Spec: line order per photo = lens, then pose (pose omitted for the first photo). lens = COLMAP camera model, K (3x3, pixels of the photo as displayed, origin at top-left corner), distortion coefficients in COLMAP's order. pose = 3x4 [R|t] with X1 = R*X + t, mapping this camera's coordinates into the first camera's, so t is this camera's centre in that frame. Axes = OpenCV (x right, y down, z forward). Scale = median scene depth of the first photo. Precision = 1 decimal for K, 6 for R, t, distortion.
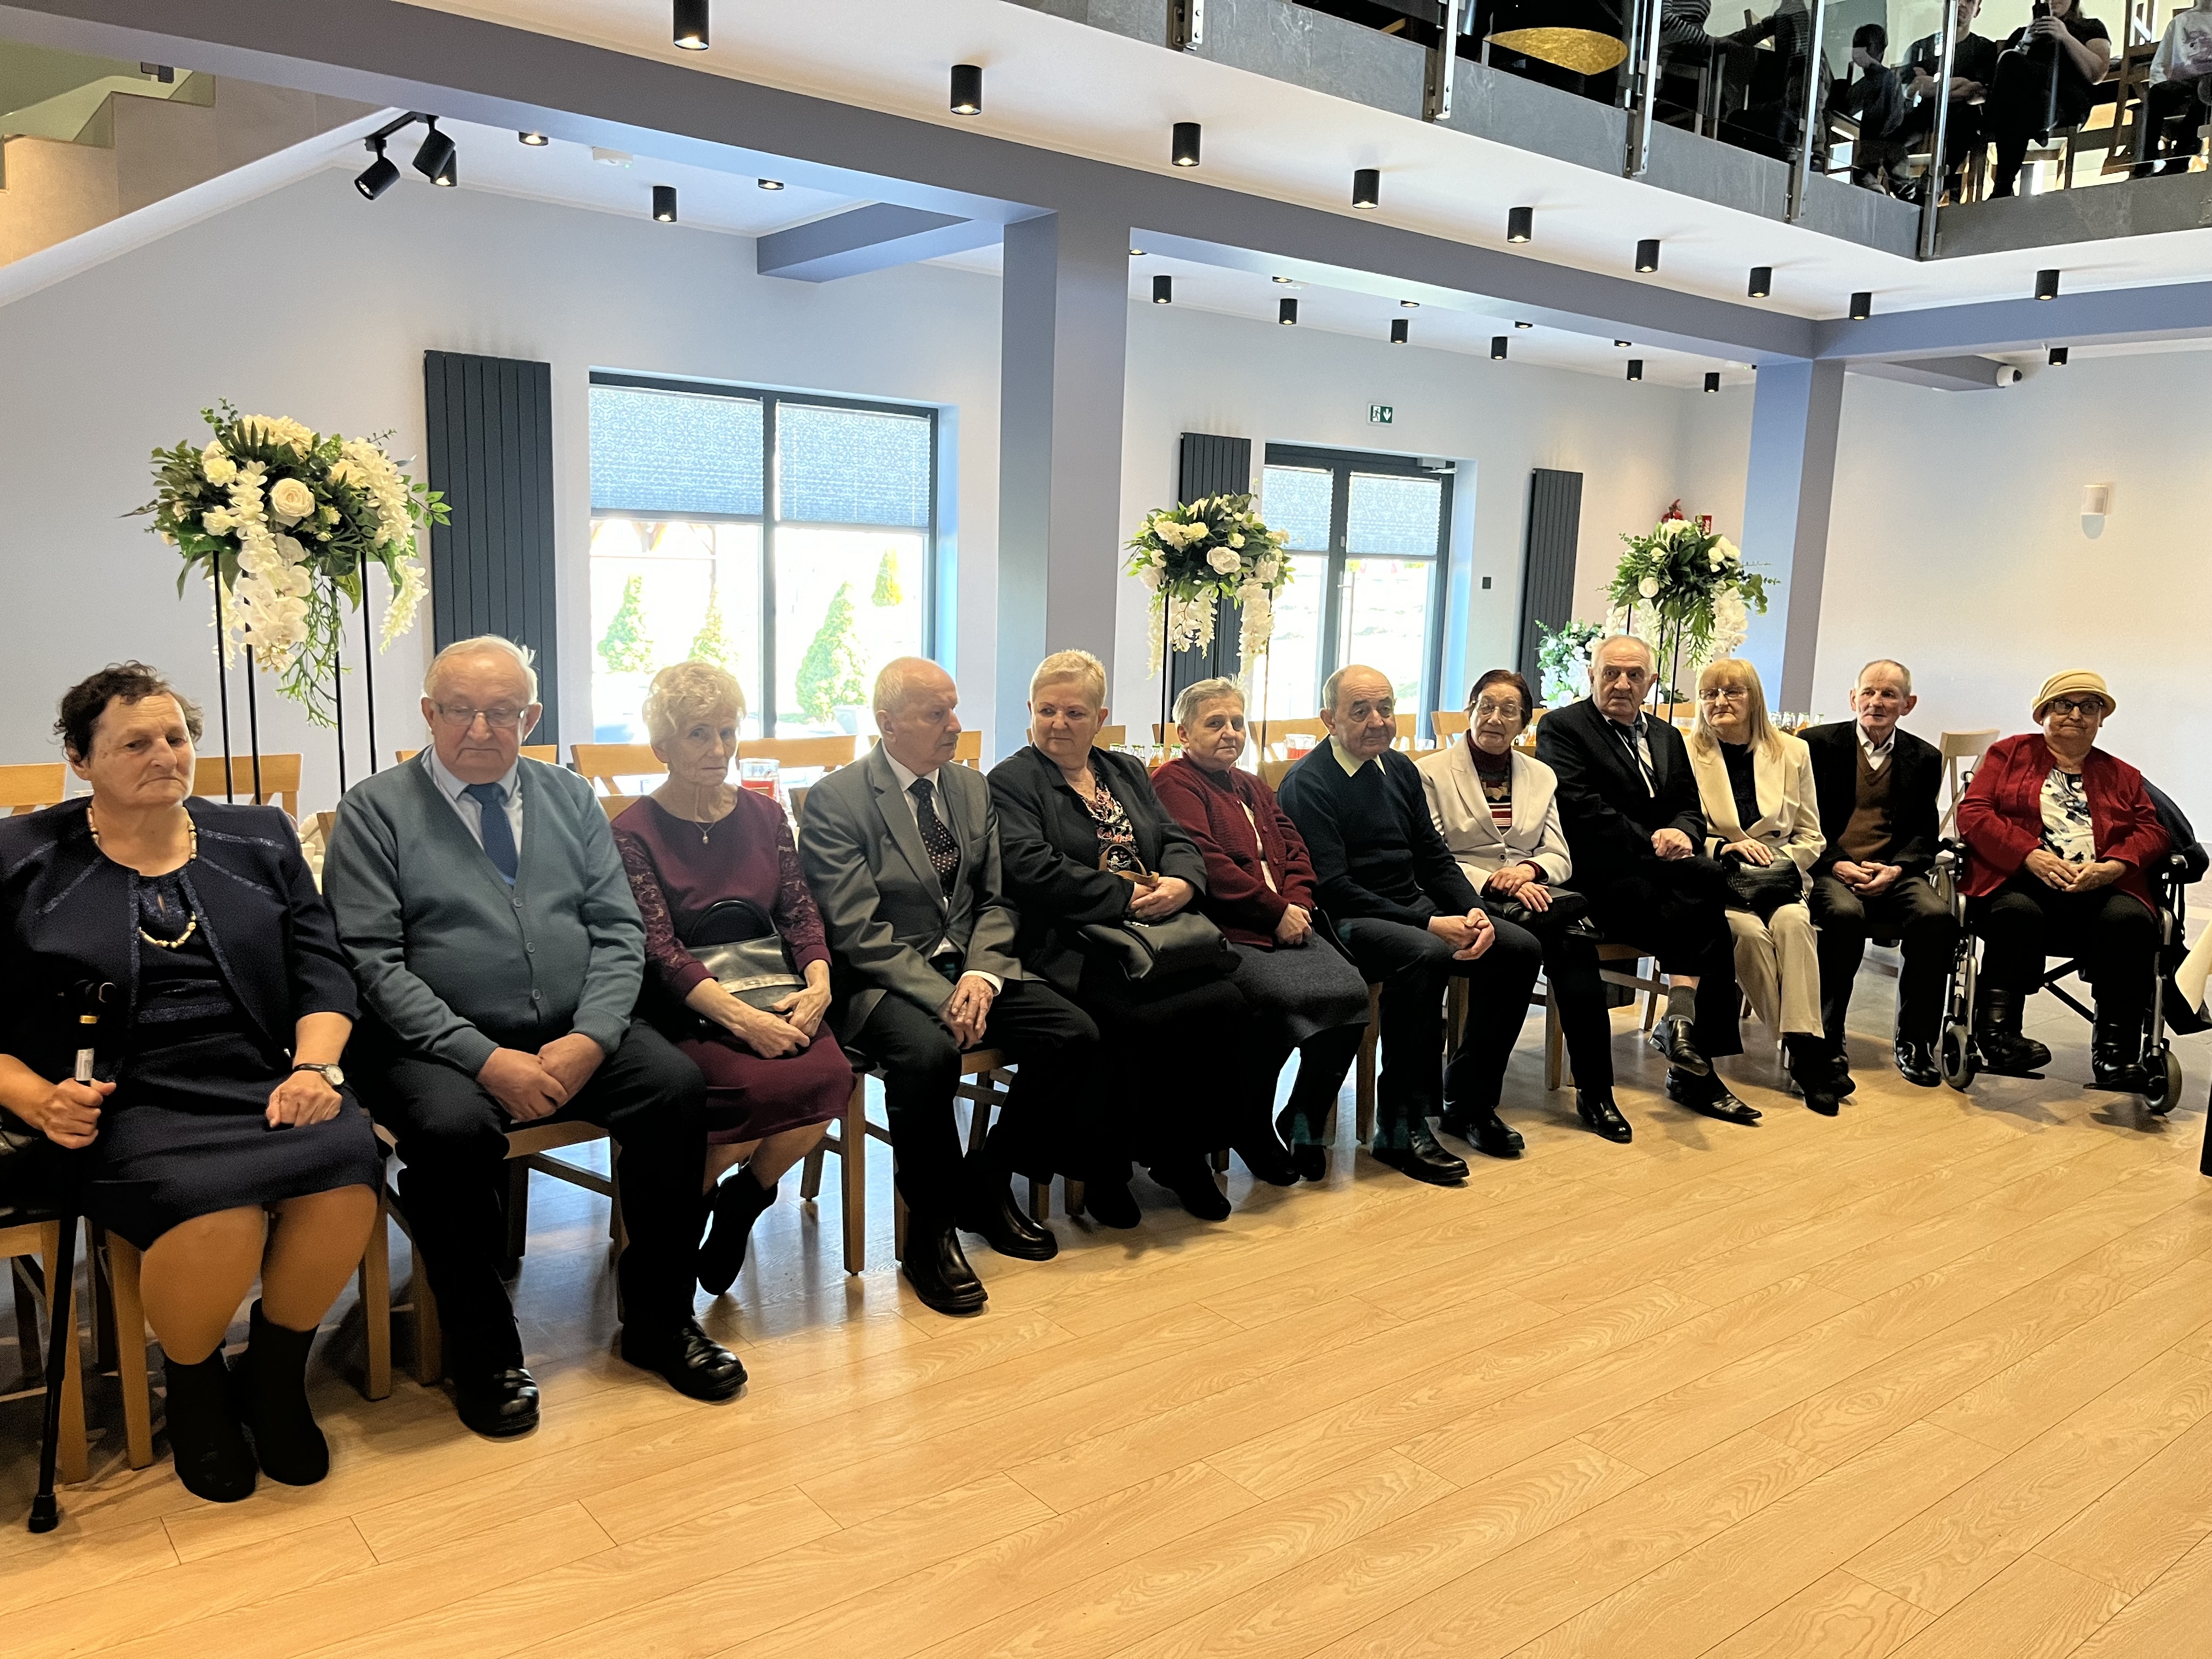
lens RADIAL K [[1688.4, 0, 1096.4], [0, 1688.4, 839.6], [0, 0, 1]] dist [0.076614, -0.116997]
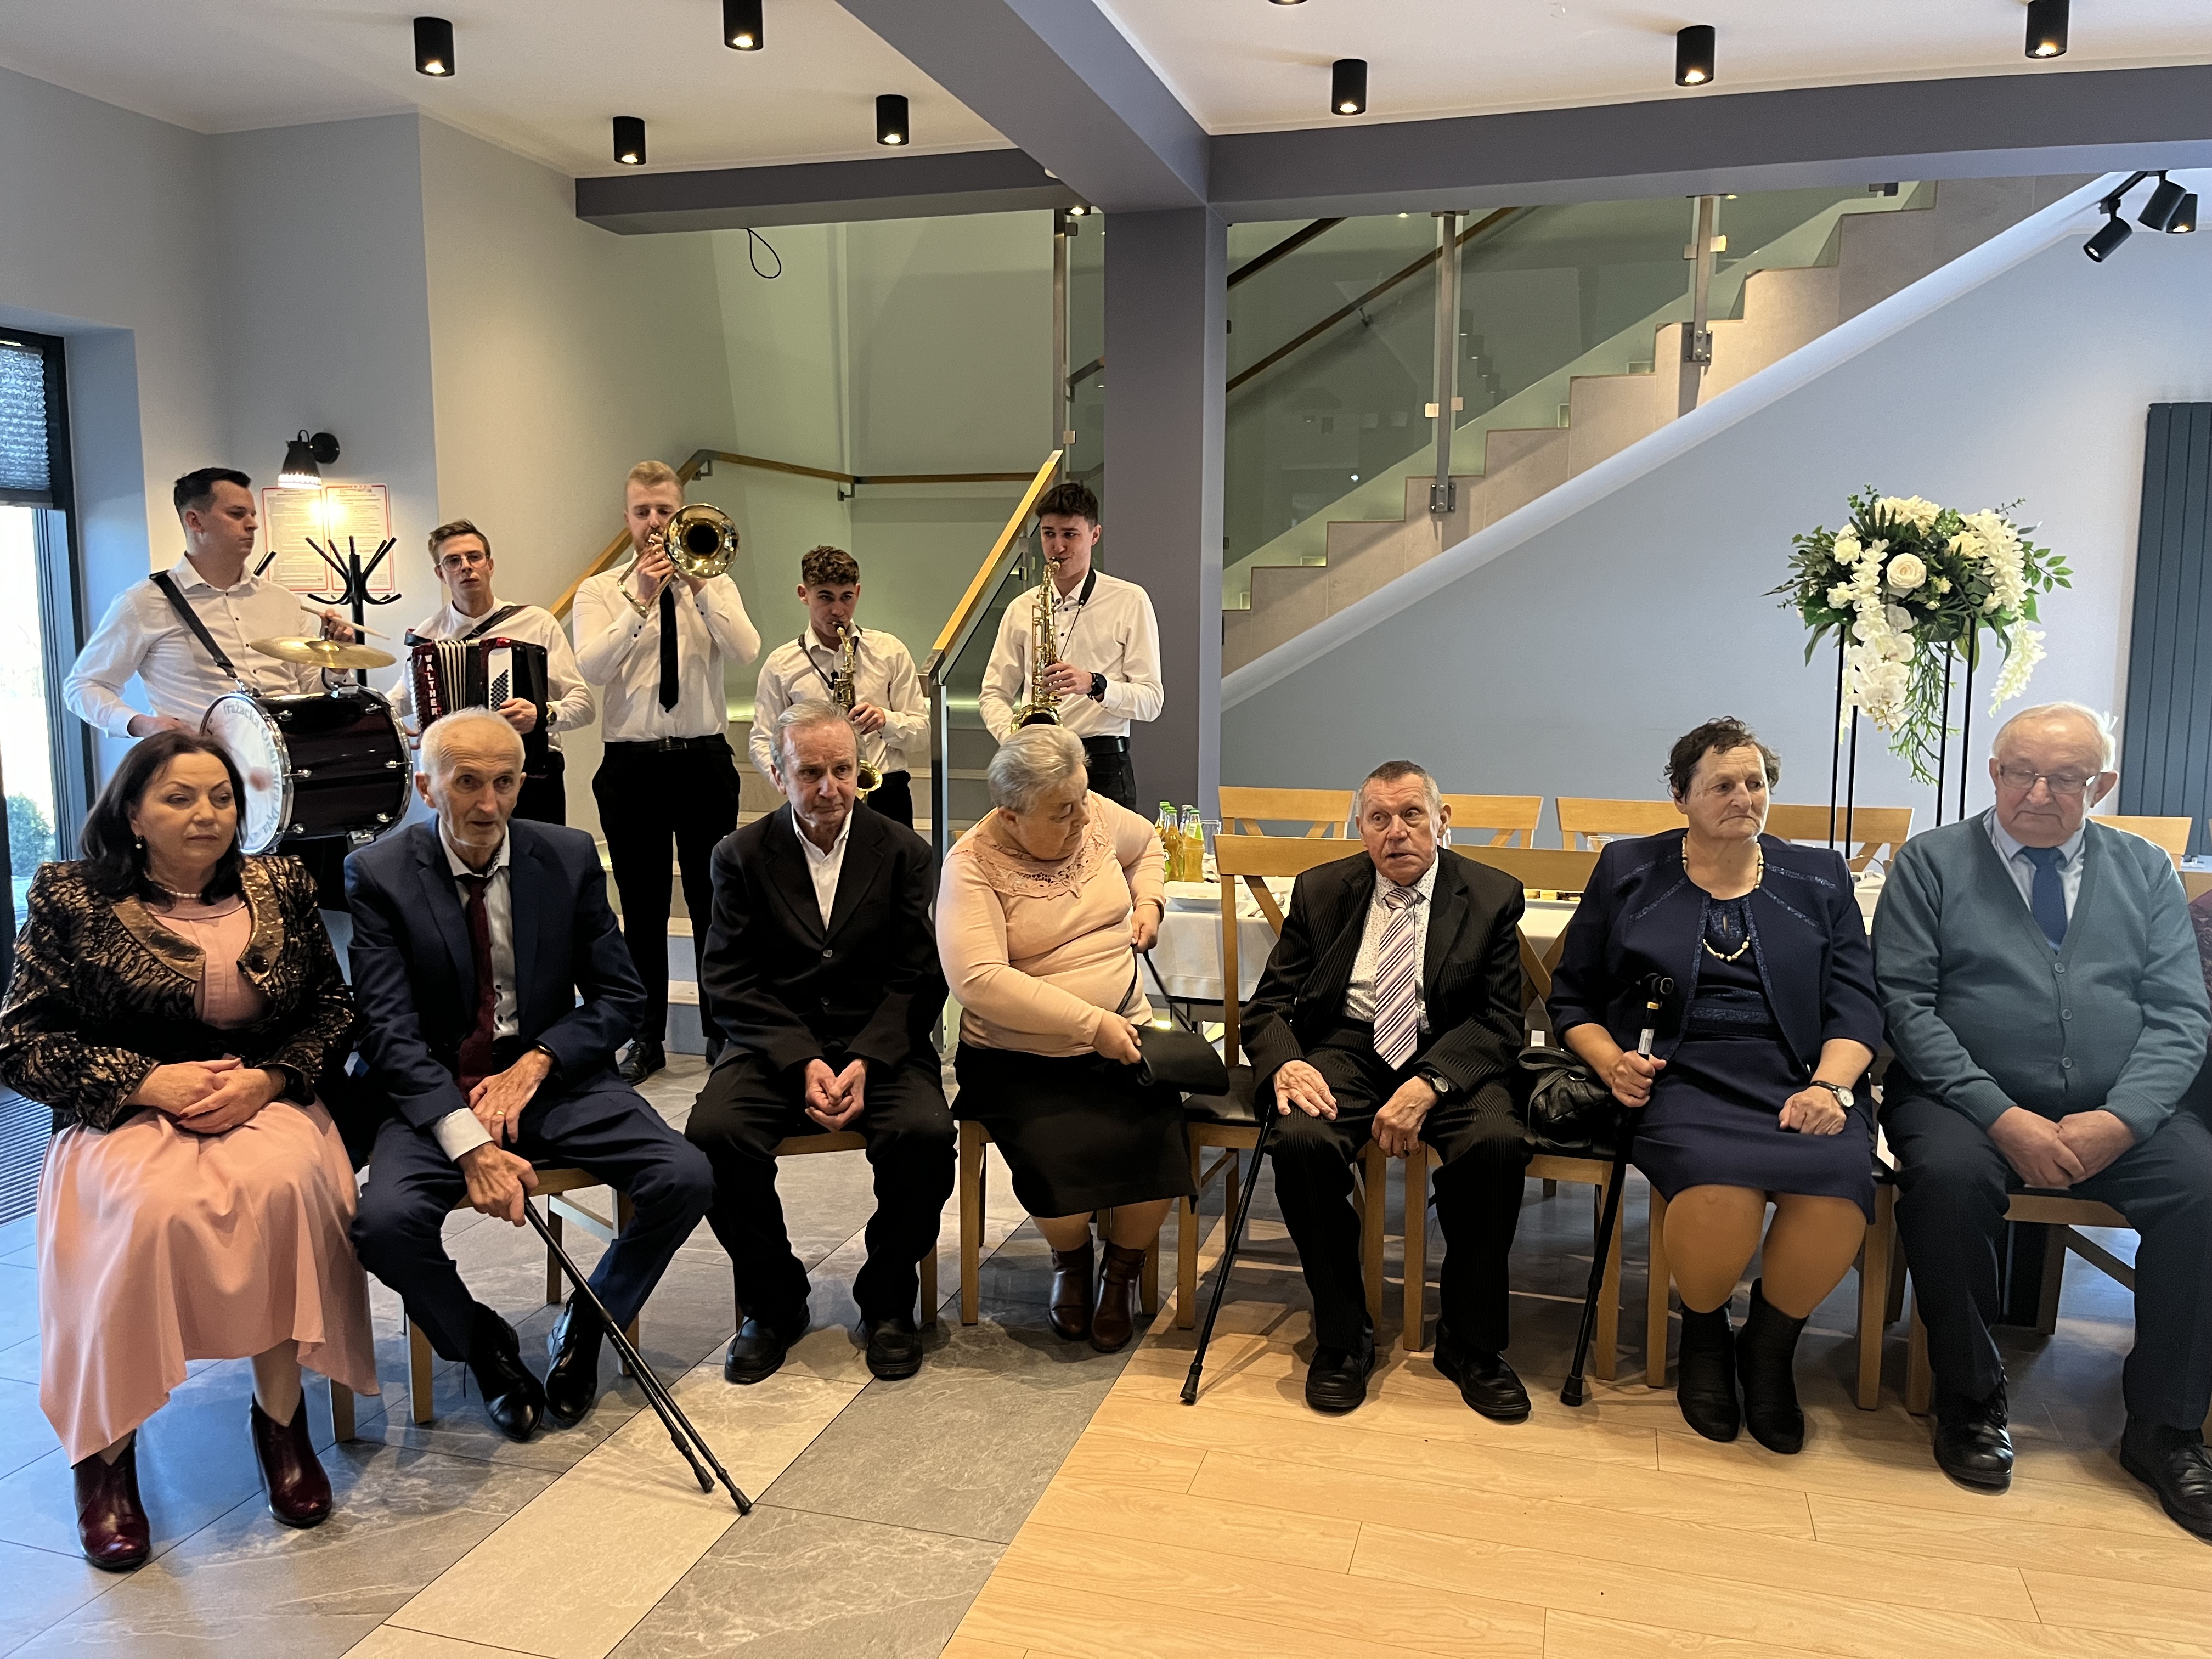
lens RADIAL K [[1688.4, 0, 1096.4], [0, 1688.4, 839.6], [0, 0, 1]] dist [0.076614, -0.116997]
pose [[0.566871, 0.078169, -0.820089, 0.155752], [-0.107298, 0.994014, 0.020580, 0.002792], [0.816789, 0.076328, 0.571865, -0.031815]]
